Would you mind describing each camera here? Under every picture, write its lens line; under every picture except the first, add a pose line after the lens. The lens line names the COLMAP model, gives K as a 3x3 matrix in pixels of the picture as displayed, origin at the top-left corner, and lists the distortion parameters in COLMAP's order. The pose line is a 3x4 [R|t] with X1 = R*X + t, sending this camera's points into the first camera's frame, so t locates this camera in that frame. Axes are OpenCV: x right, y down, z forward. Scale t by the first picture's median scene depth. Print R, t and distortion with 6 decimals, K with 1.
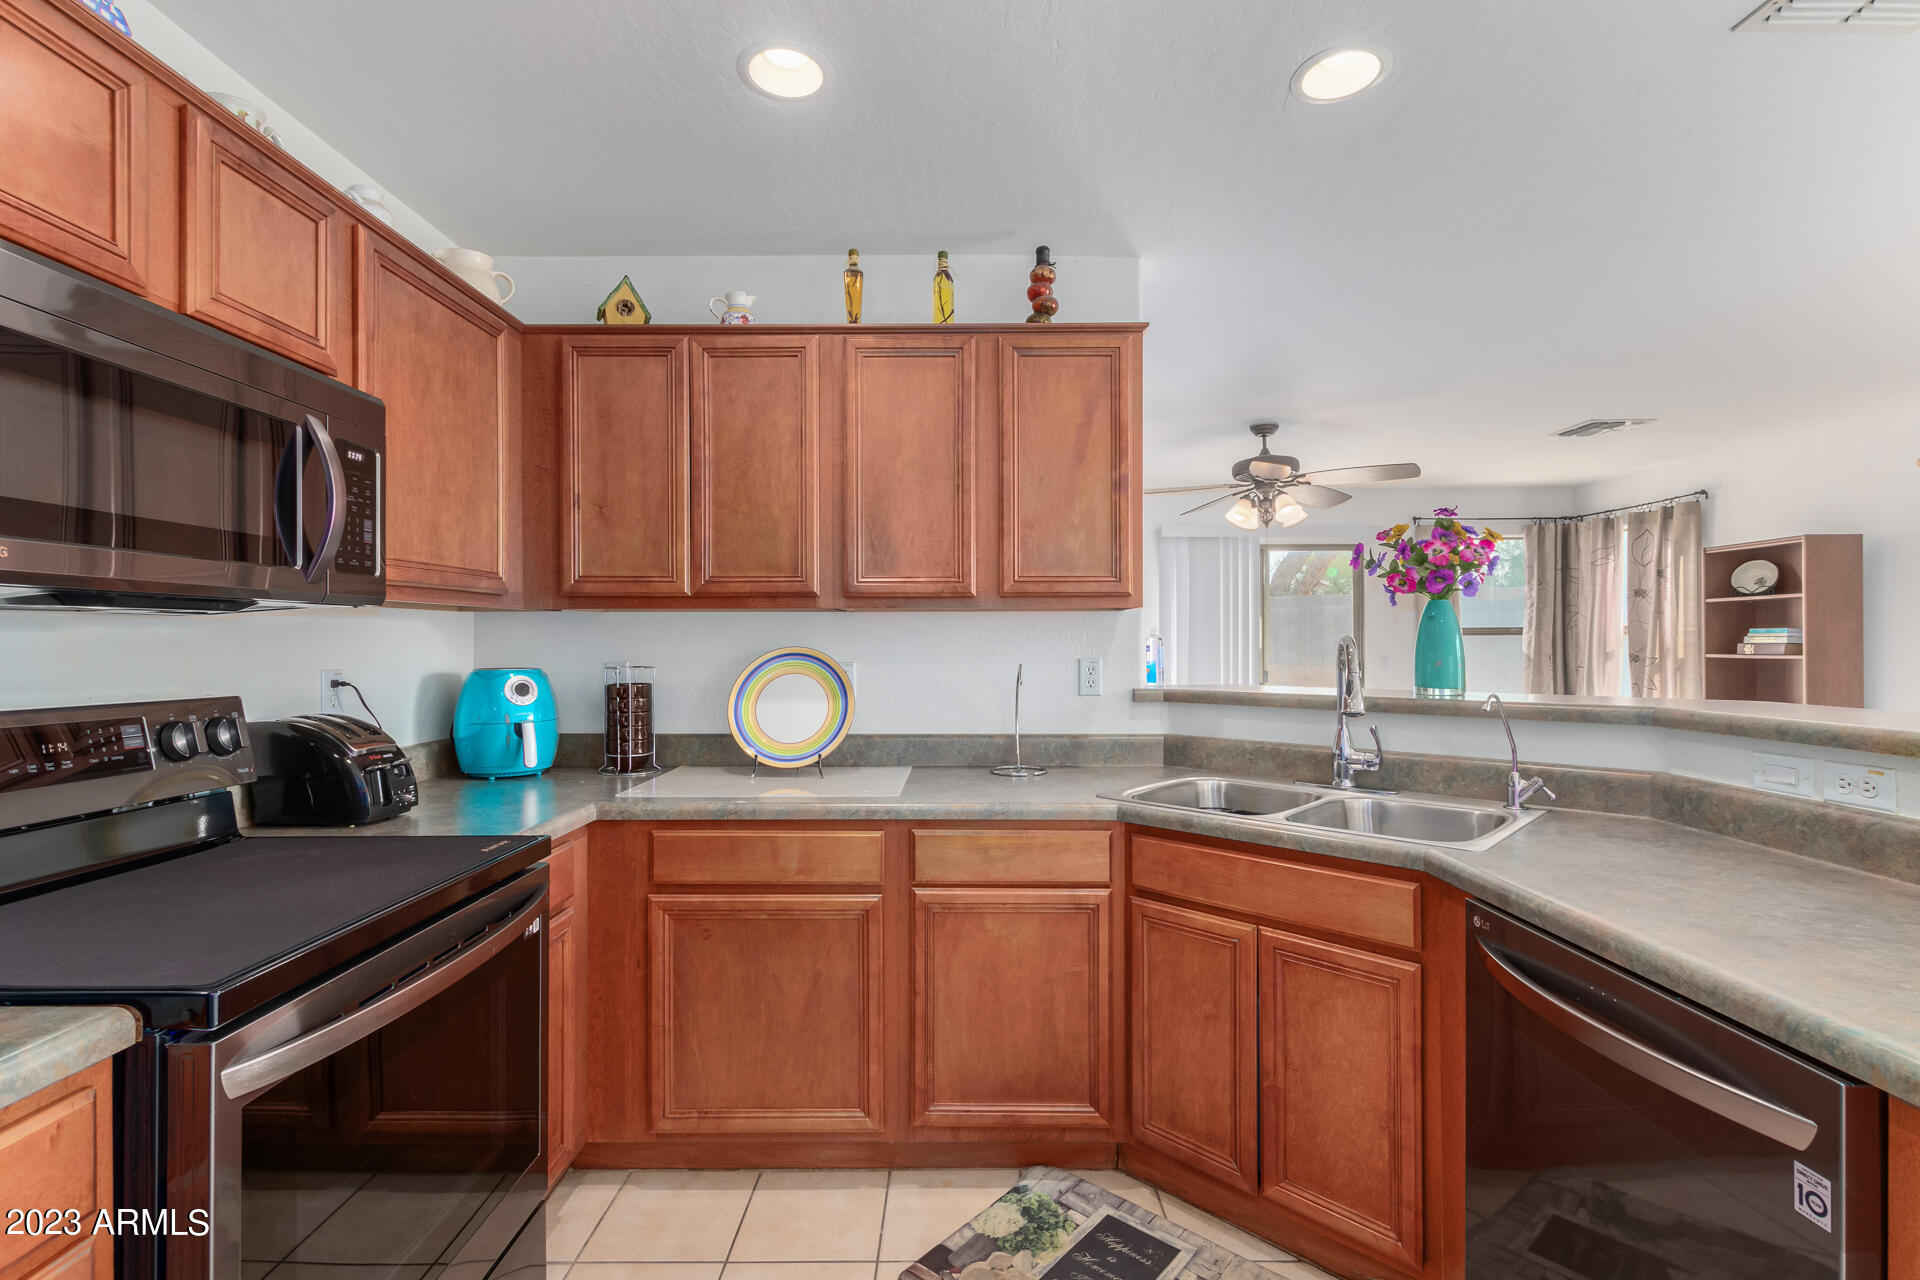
lens RADIAL K [[880.7, 0, 960.0], [0, 880.7, 640.0], [0, 0, 1]] dist [0.003896, 0.000111]
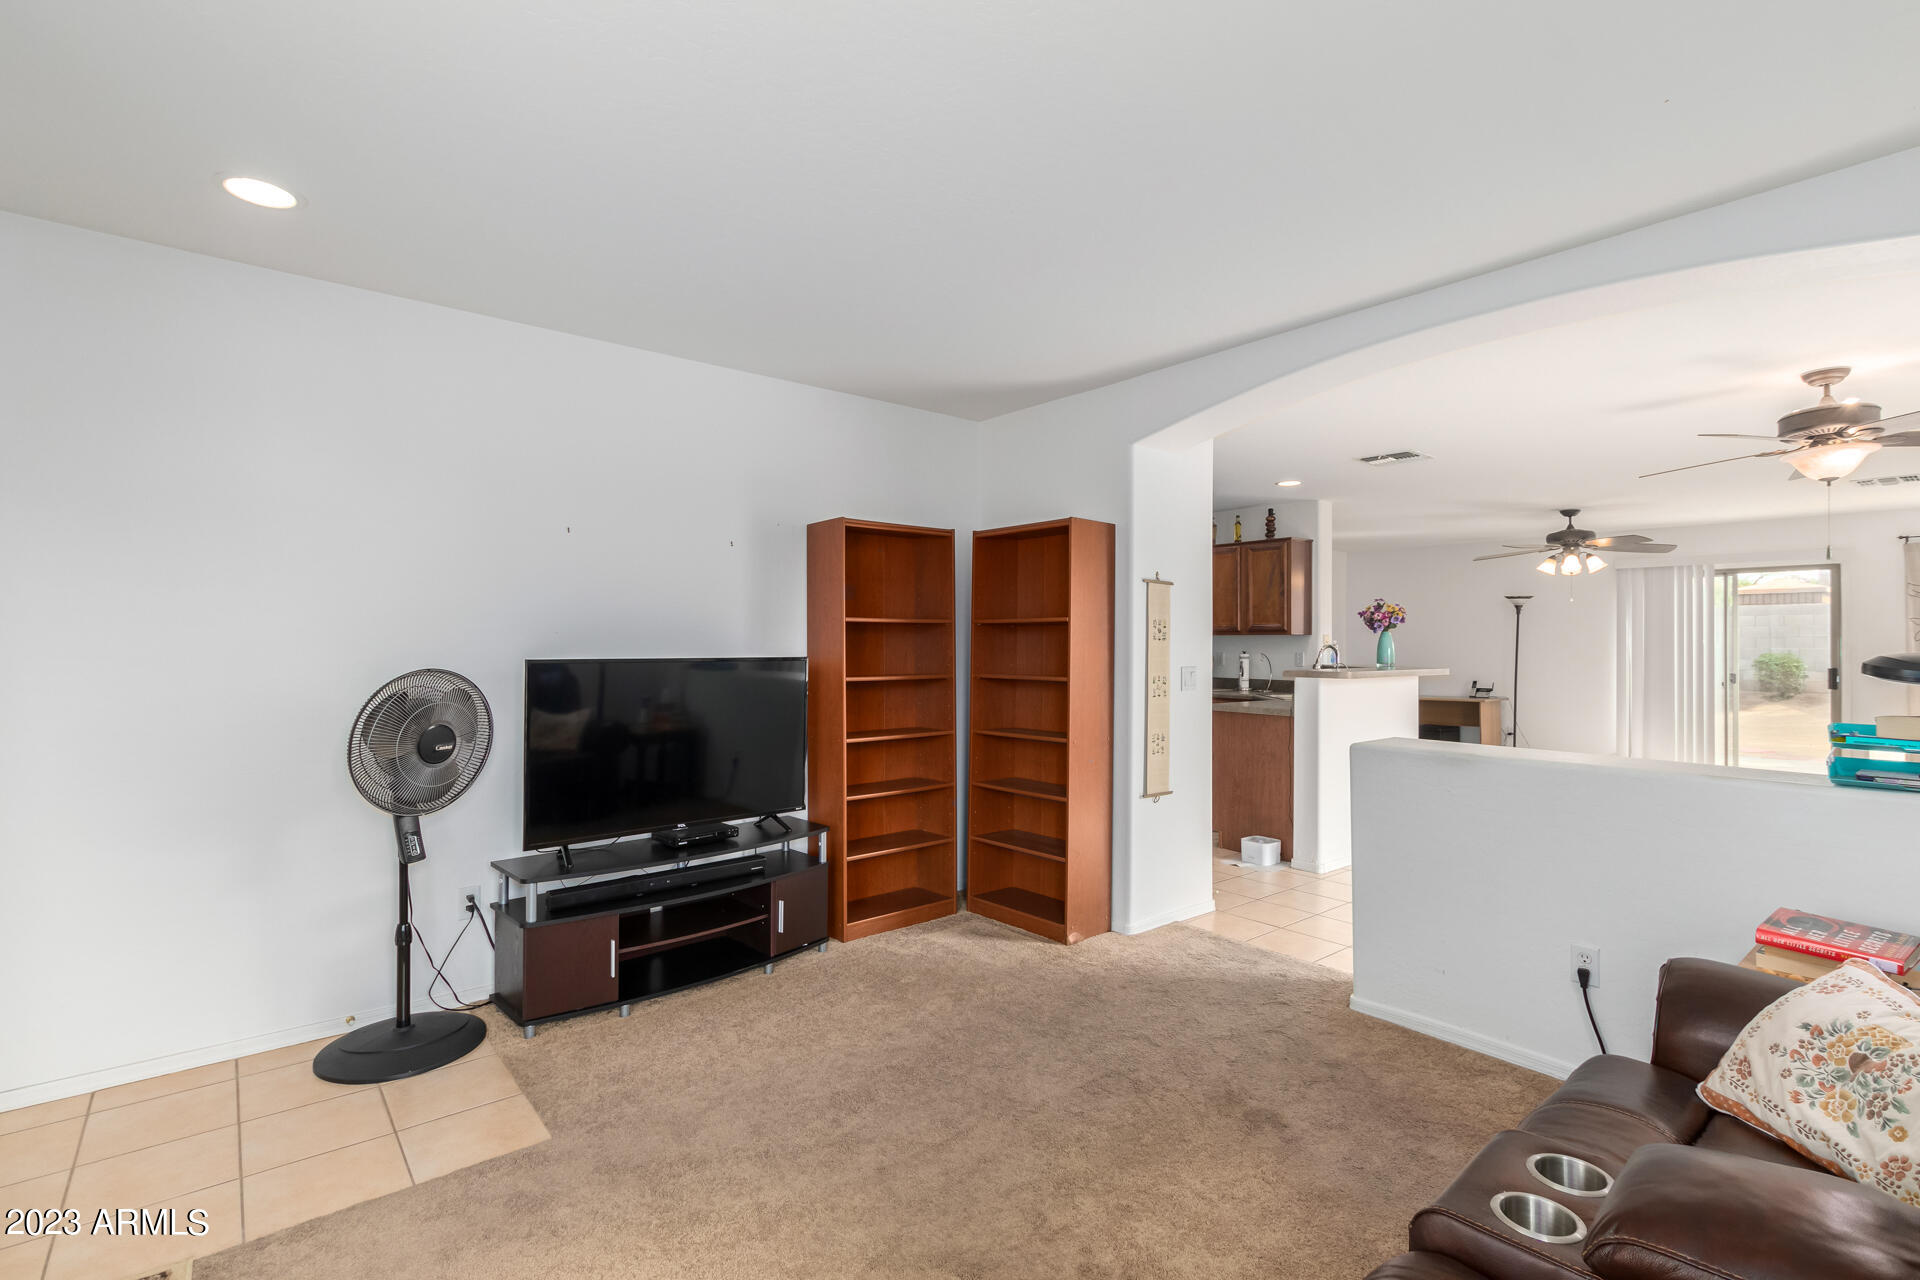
lens RADIAL K [[872.1, 0, 963.2], [0, 872.1, 641.7], [0, 0, 1]] dist [0.002183, -0.000312]
pose [[0.635303, 0.002834, -0.772258, 1.946905], [-0.005538, 0.999984, -0.000886, -0.004475], [0.772243, 0.004840, 0.635308, -1.860987]]
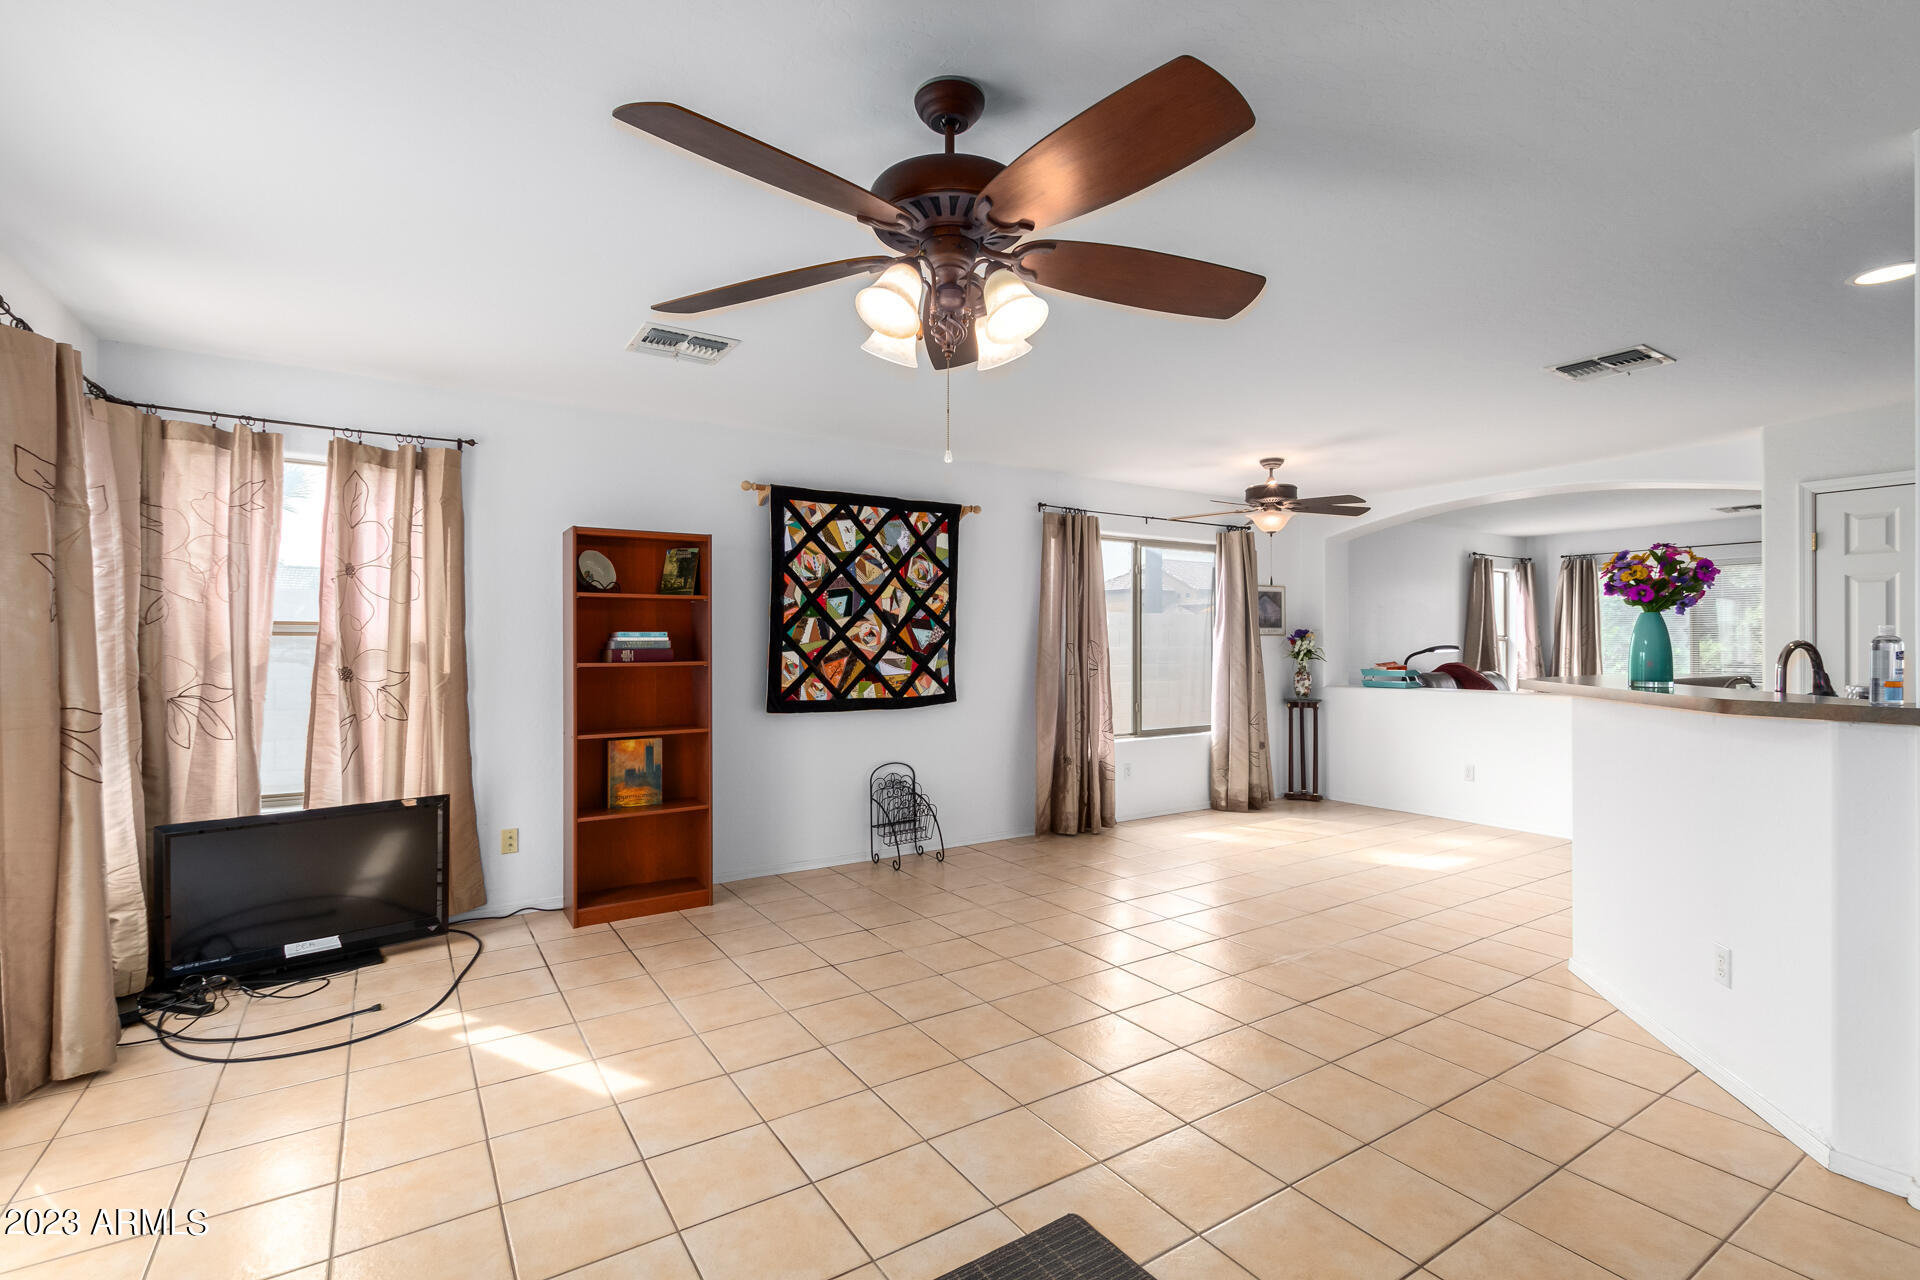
lens RADIAL K [[880.7, 0, 960.0], [0, 880.7, 640.0], [0, 0, 1]] dist [0.003896, 0.000111]
pose [[-0.550088, 0.006919, 0.835078, 0.021873], [0.000665, 0.999969, -0.007848, 0.005485], [-0.835106, -0.003762, -0.550075, 2.755864]]
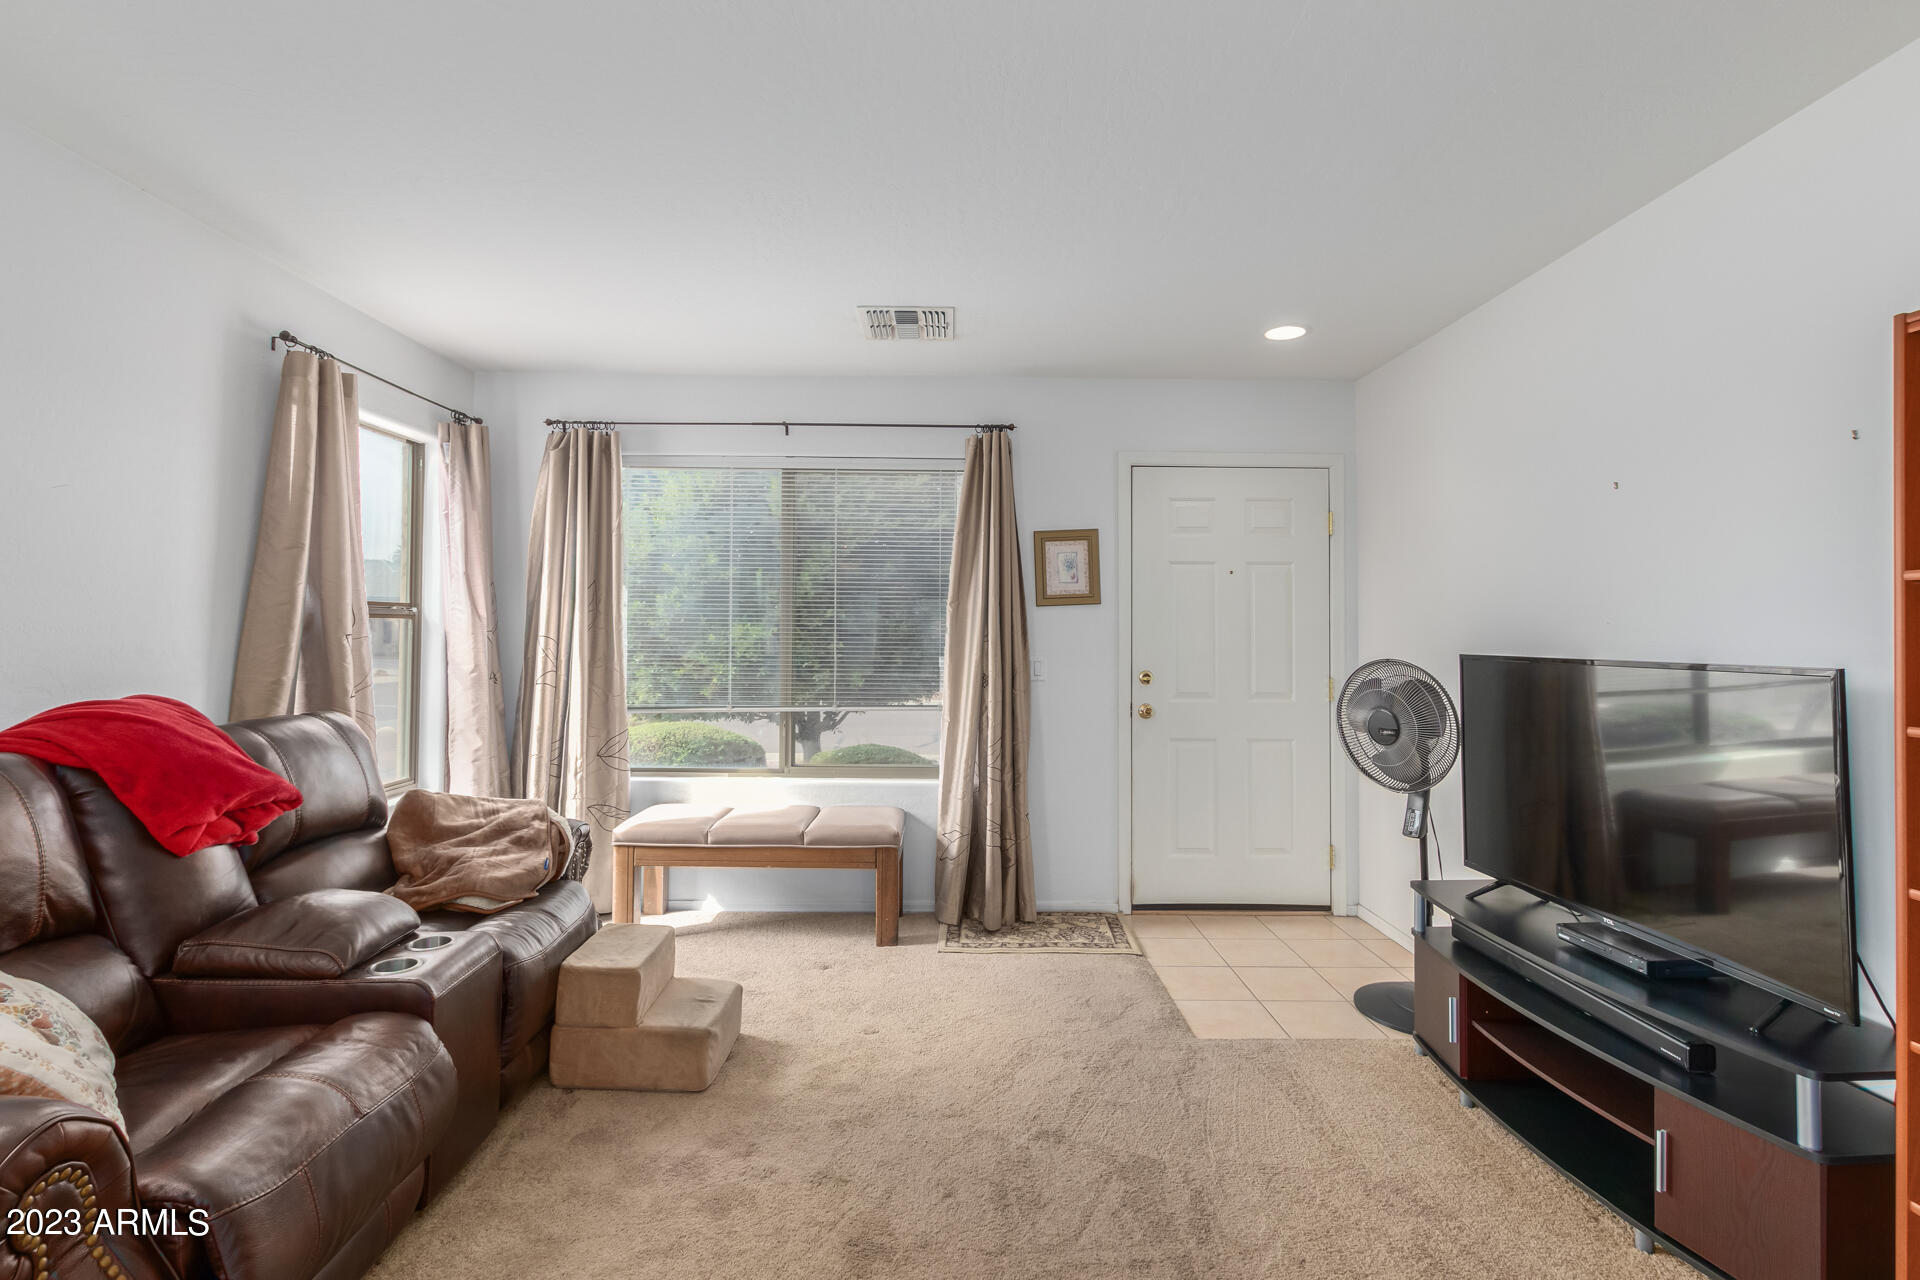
lens RADIAL K [[869.0, 0, 962.5], [0, 869.0, 611.2], [0, 0, 1]] dist [0.002329, 0.000199]
pose [[-0.999631, -0.004477, -0.026807, 1.195407], [-0.003945, 0.999795, -0.019847, -0.008124], [0.026890, -0.019734, -0.999444, -0.267548]]
